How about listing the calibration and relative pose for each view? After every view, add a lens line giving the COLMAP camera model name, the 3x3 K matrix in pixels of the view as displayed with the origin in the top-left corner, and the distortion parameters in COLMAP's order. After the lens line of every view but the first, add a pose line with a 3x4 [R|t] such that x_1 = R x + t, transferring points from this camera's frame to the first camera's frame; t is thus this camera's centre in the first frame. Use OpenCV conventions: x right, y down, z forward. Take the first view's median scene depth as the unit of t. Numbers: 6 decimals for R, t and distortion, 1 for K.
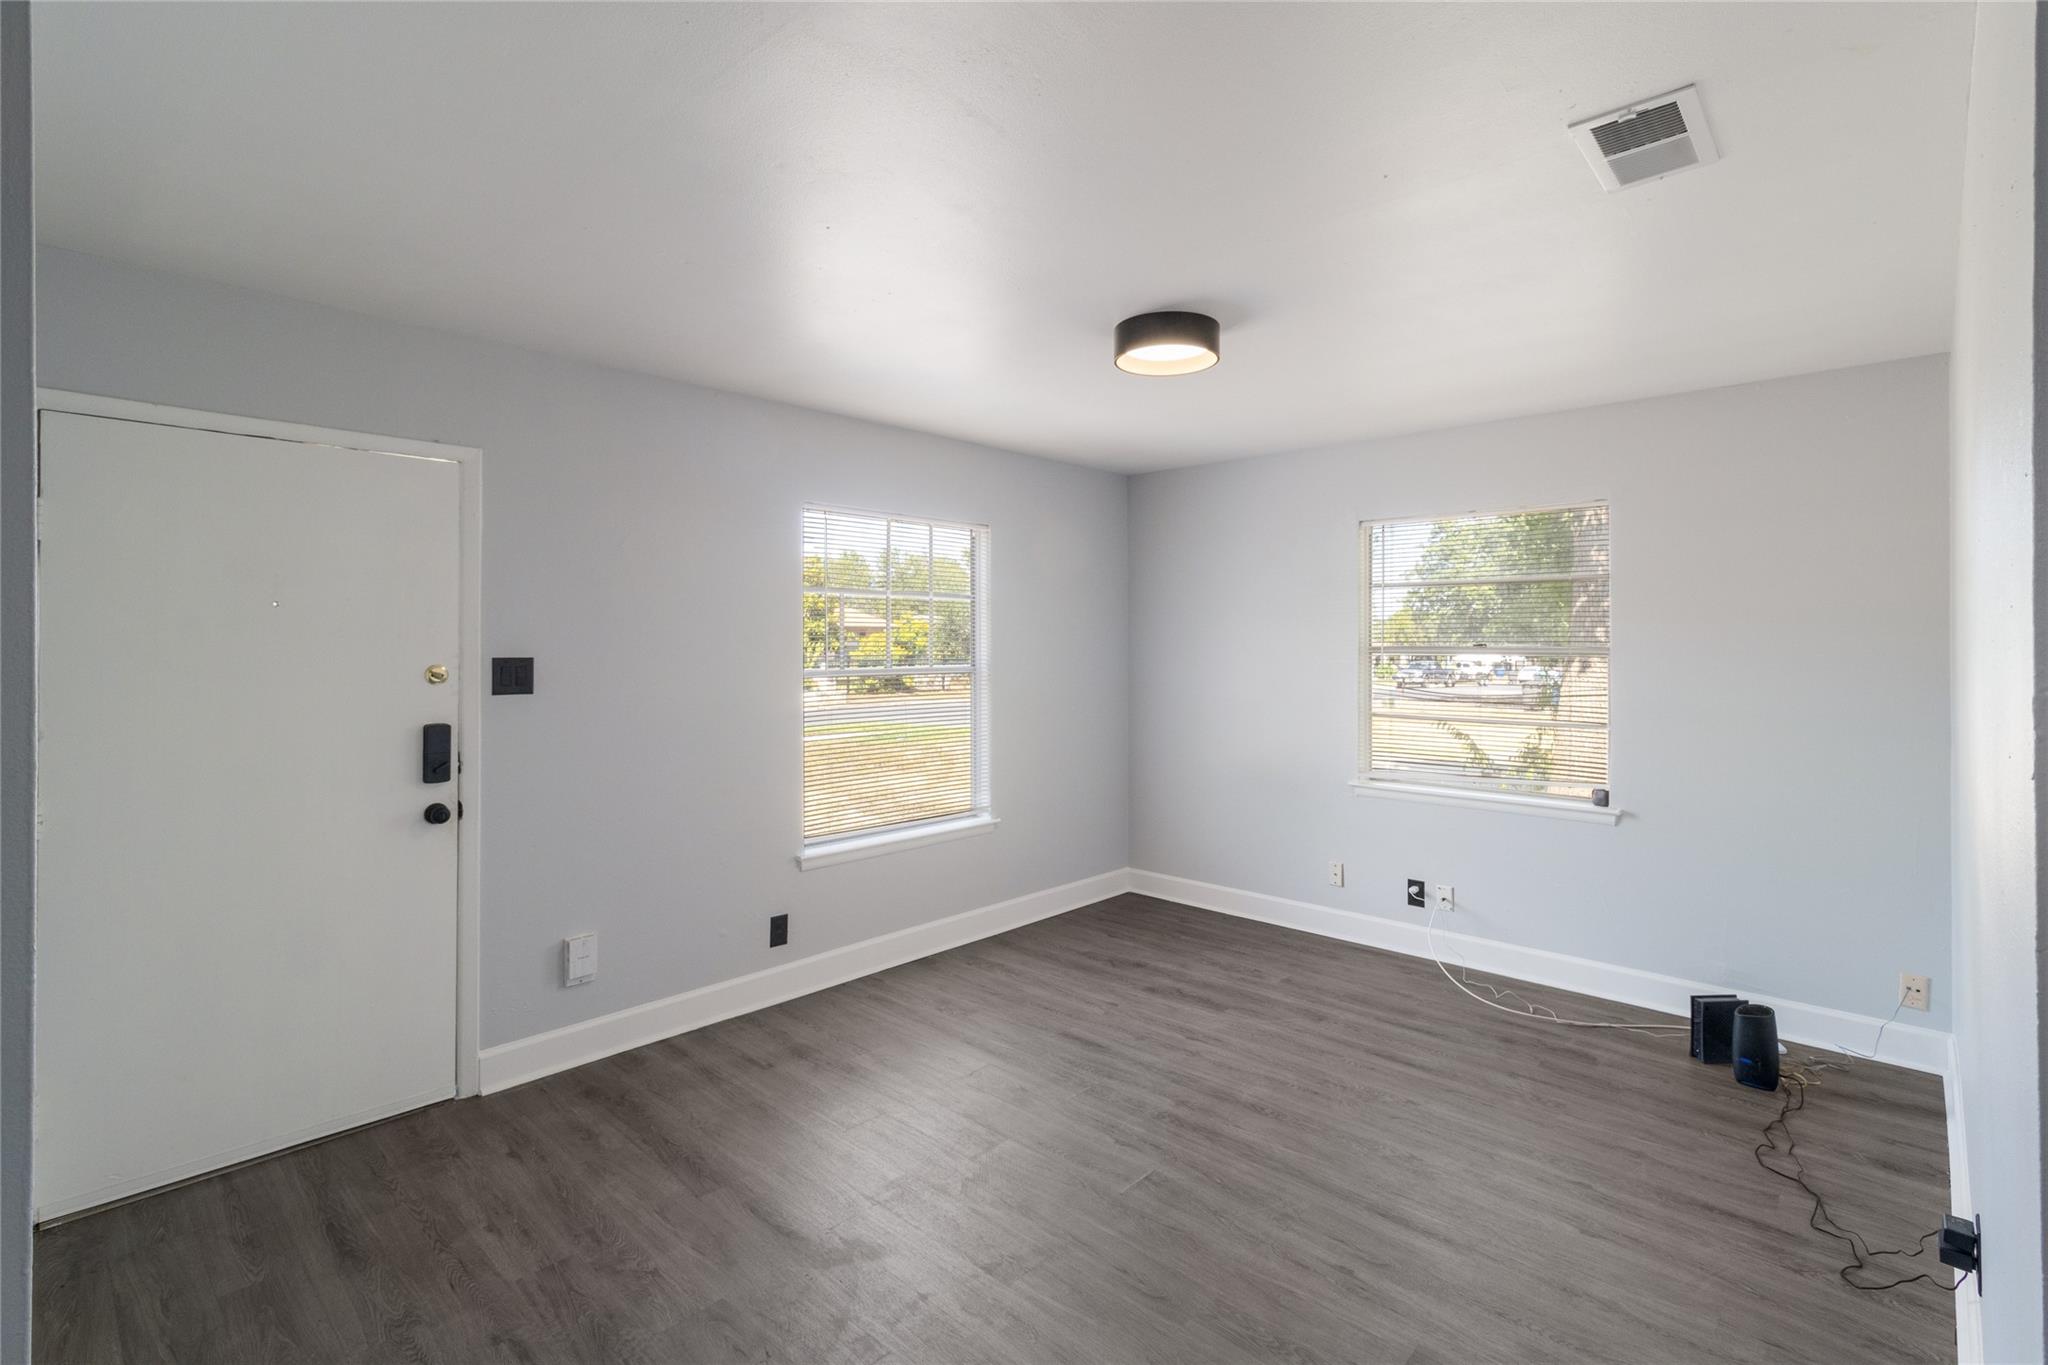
lens RADIAL K [[949.3, 0, 1050.9], [0, 949.3, 653.9], [0, 0, 1]] dist [0.001348, 0.000348]
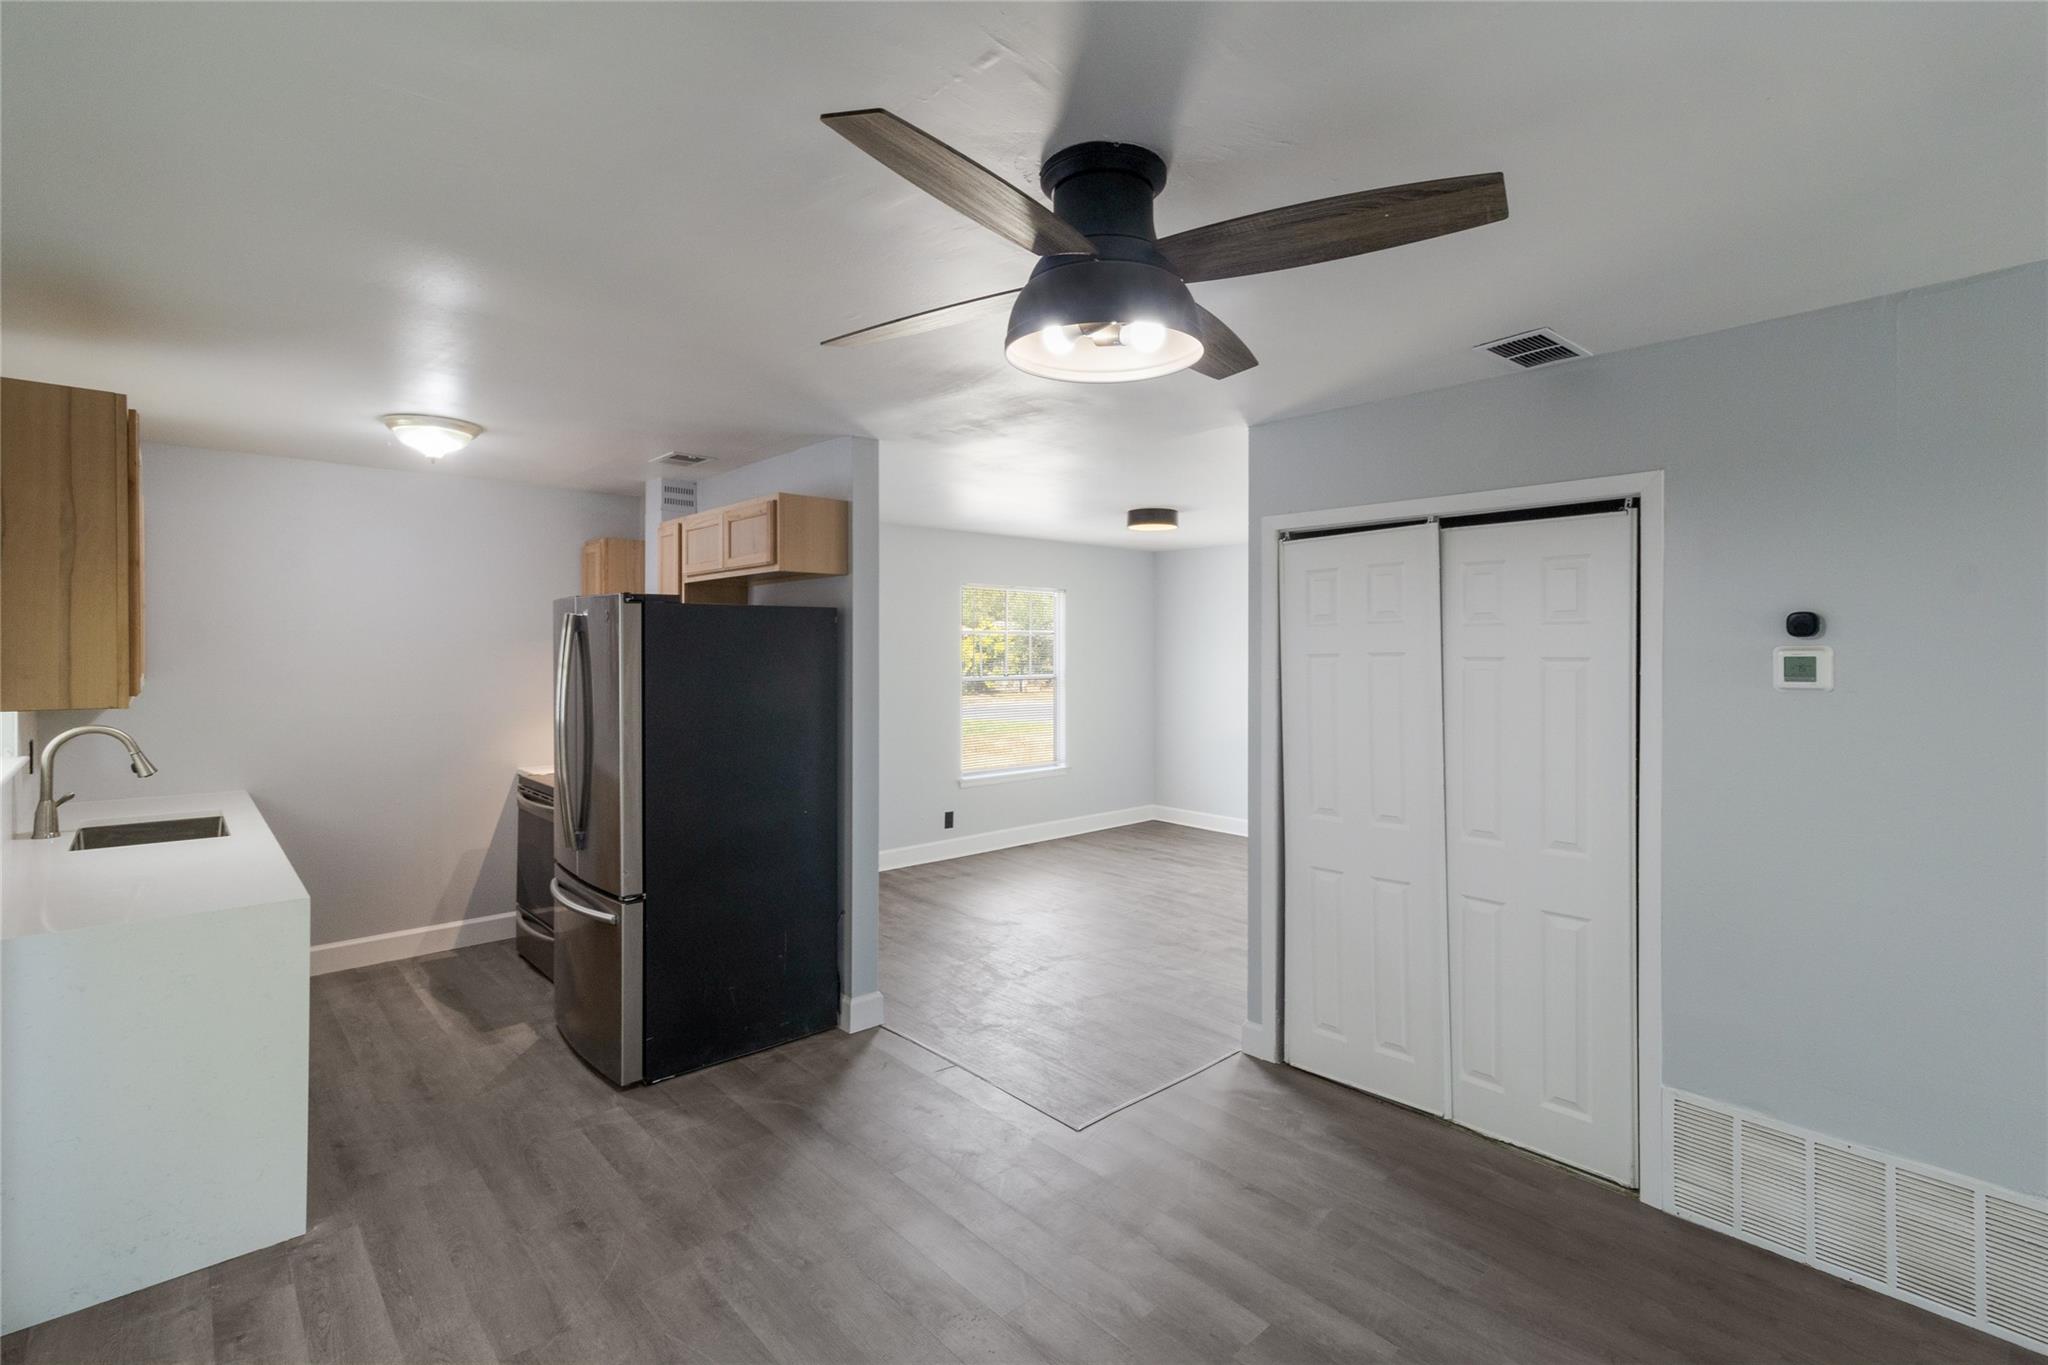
lens RADIAL K [[949.3, 0, 1050.9], [0, 949.3, 653.9], [0, 0, 1]] dist [0.001348, 0.000348]
pose [[0.997036, 0.005215, -0.076766, 0.047632], [-0.005482, 0.999980, -0.003275, -0.022476], [0.076747, 0.003686, 0.997044, -0.822295]]
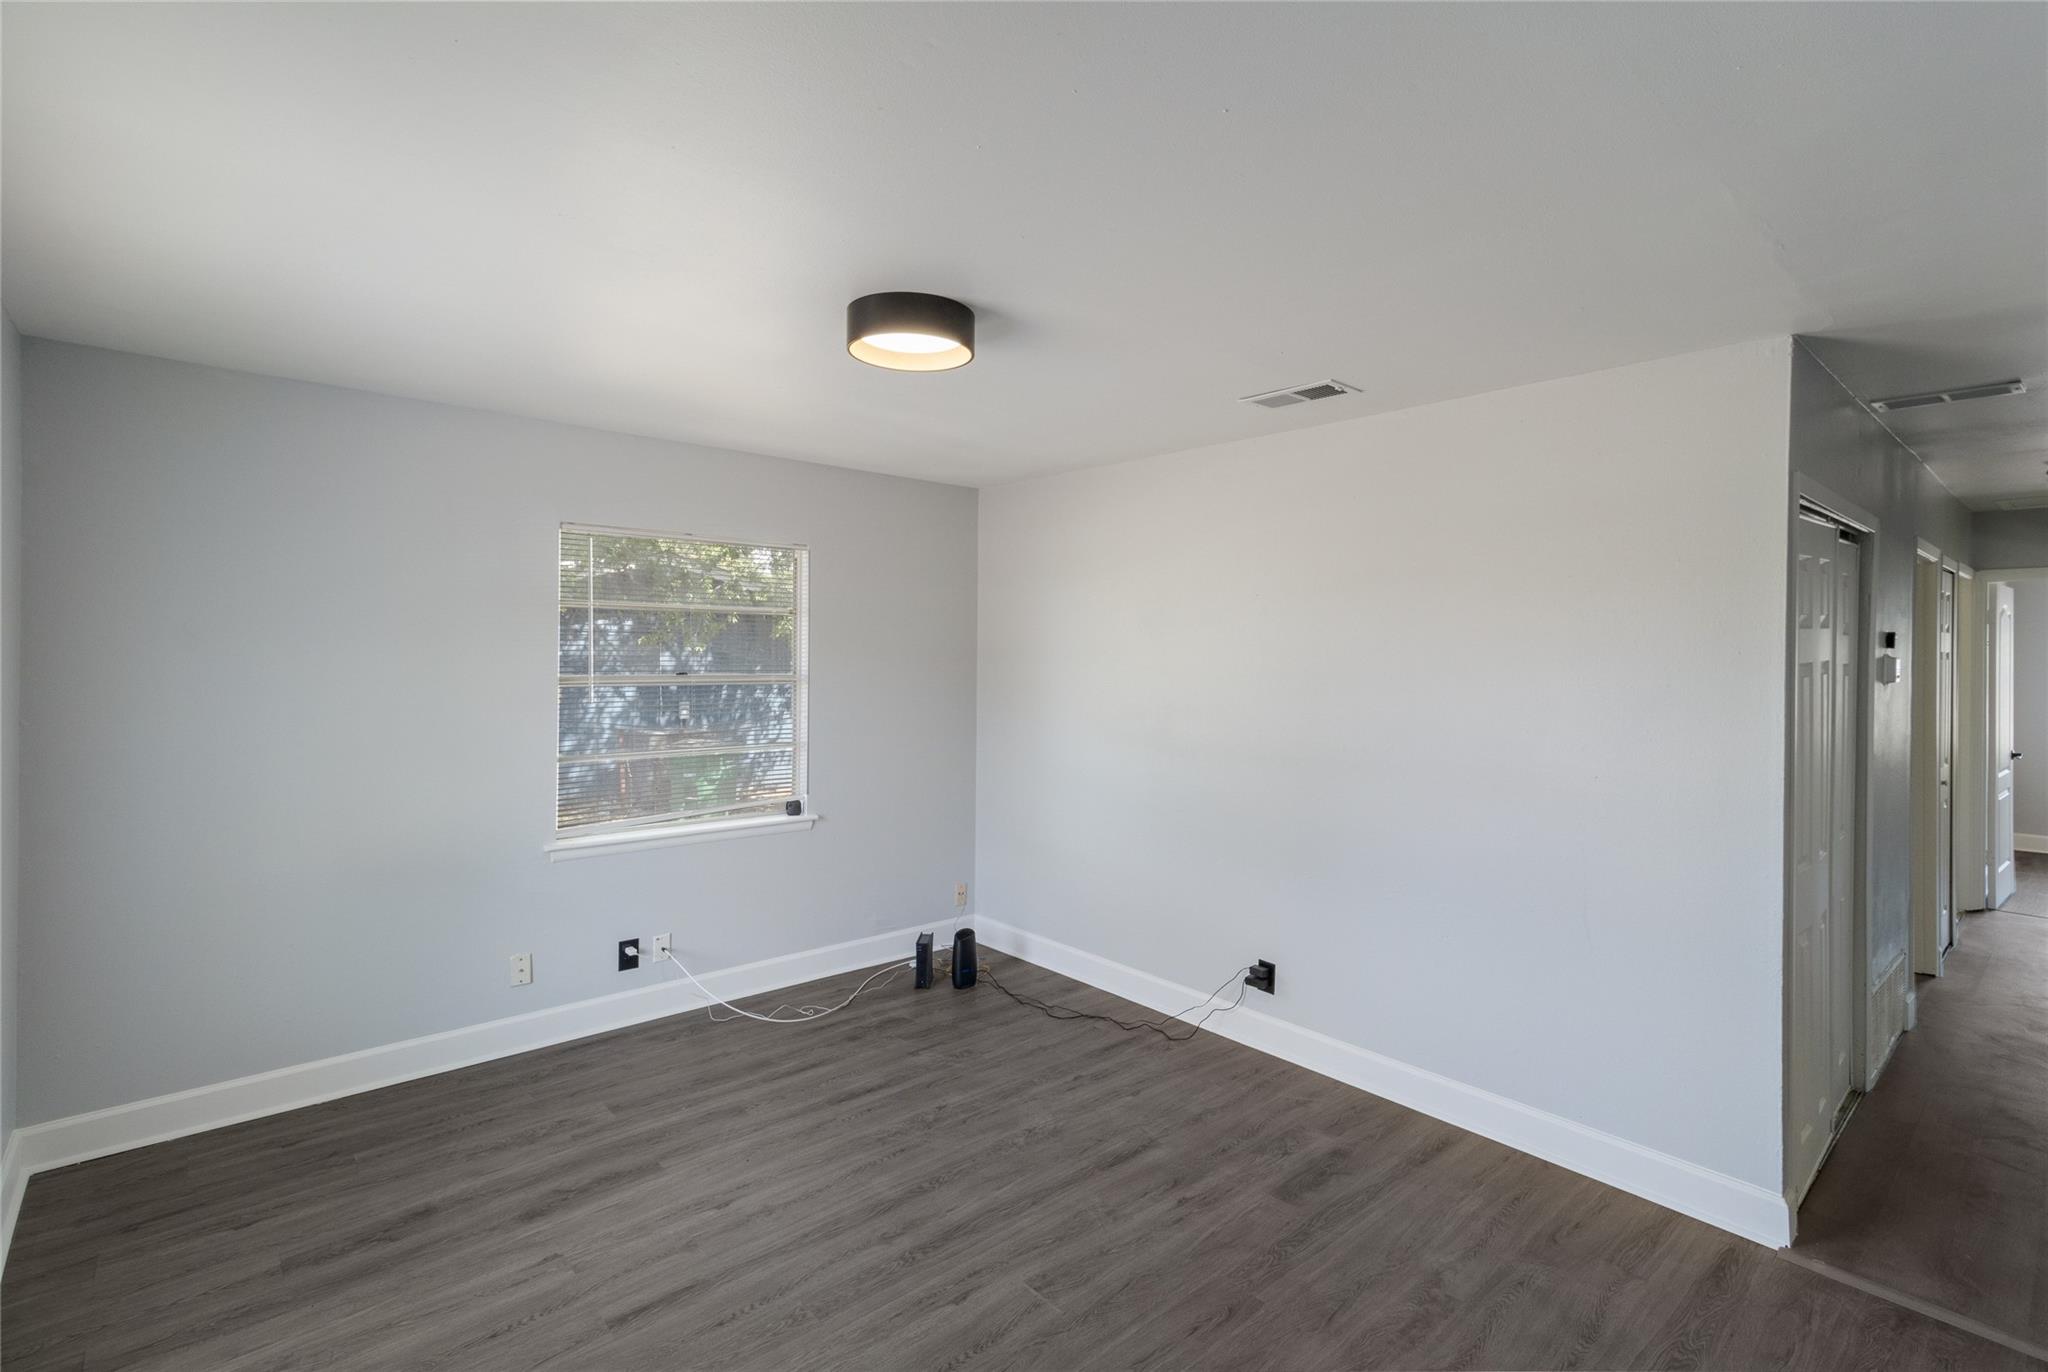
lens RADIAL K [[949.3, 0, 1050.9], [0, 949.3, 657.4], [0, 0, 1]] dist [0.001348, 0.000348]
pose [[0.091223, -0.005180, 0.995817, -0.539834], [0.001103, 0.999986, 0.005101, -0.034675], [-0.995830, 0.000633, 0.091228, 0.618448]]
